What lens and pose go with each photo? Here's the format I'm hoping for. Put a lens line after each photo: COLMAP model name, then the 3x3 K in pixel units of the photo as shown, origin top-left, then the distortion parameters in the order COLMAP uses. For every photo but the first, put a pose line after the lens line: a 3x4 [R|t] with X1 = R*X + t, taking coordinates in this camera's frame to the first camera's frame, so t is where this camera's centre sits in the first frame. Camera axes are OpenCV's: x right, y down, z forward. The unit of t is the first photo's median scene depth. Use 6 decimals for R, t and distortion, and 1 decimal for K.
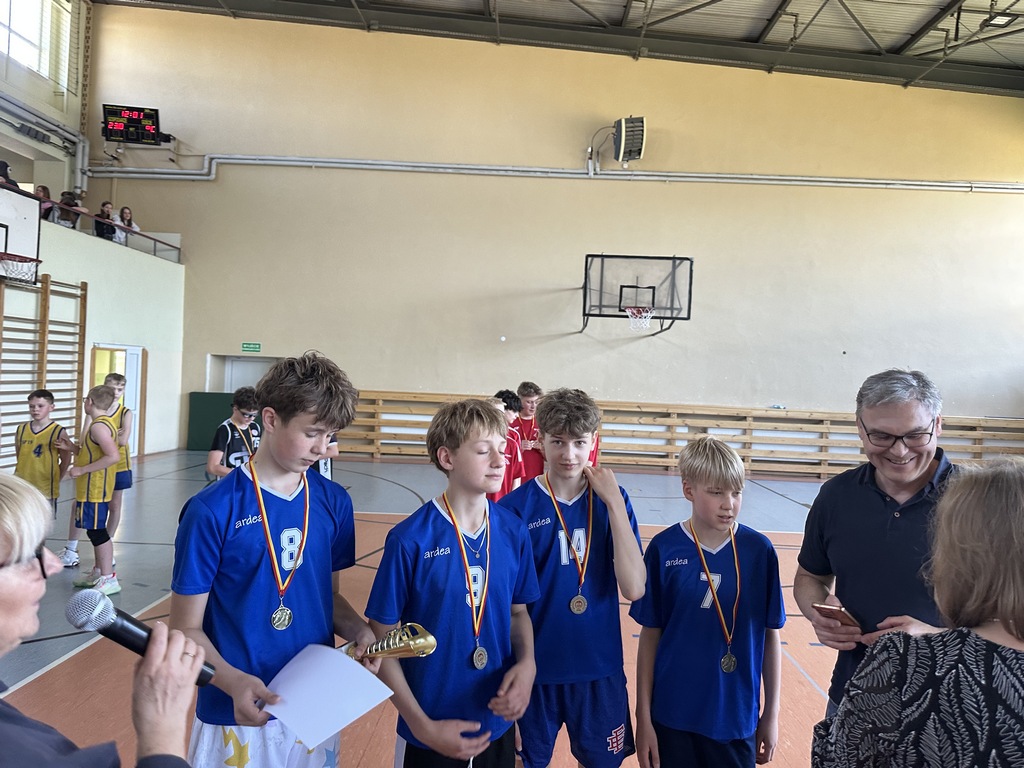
lens RADIAL K [[713.5, 0, 512.0], [0, 713.5, 384.0], [0, 0, 1]] dist [0.040508, -0.083061]
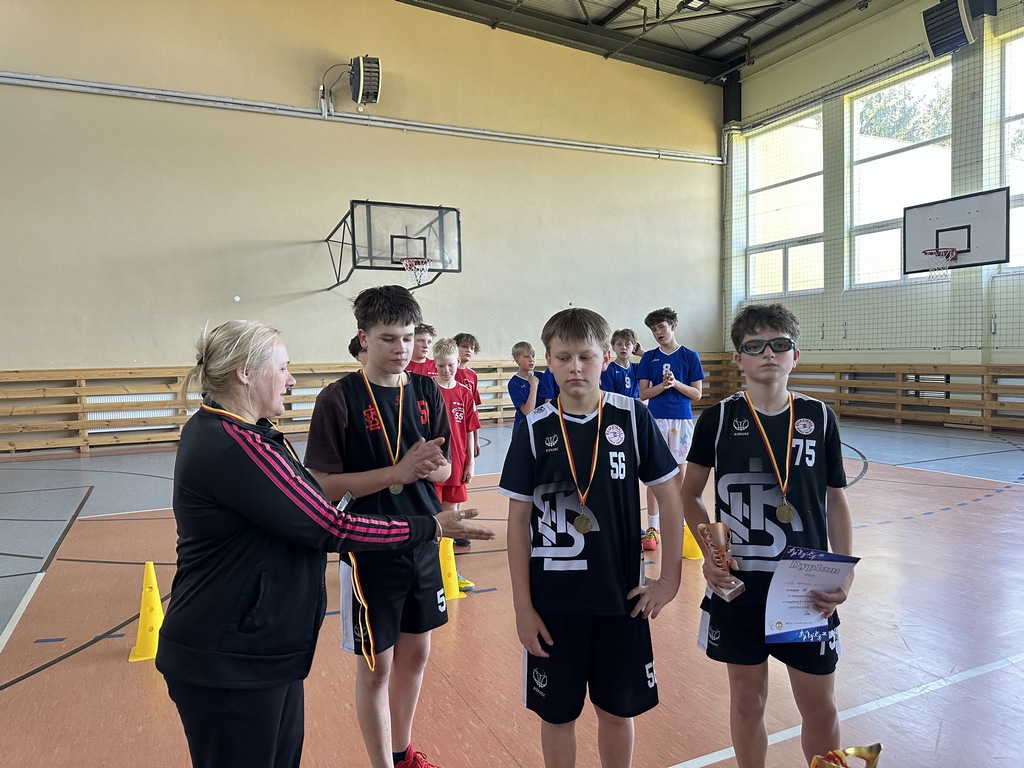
lens RADIAL K [[710.8, 0, 500.6], [0, 710.8, 381.5], [0, 0, 1]] dist [0.041418, -0.081483]
pose [[0.890724, -0.080770, 0.447311, -0.128283], [0.061069, 0.996428, 0.058316, 0.006104], [-0.450424, -0.024627, 0.892475, 0.079130]]
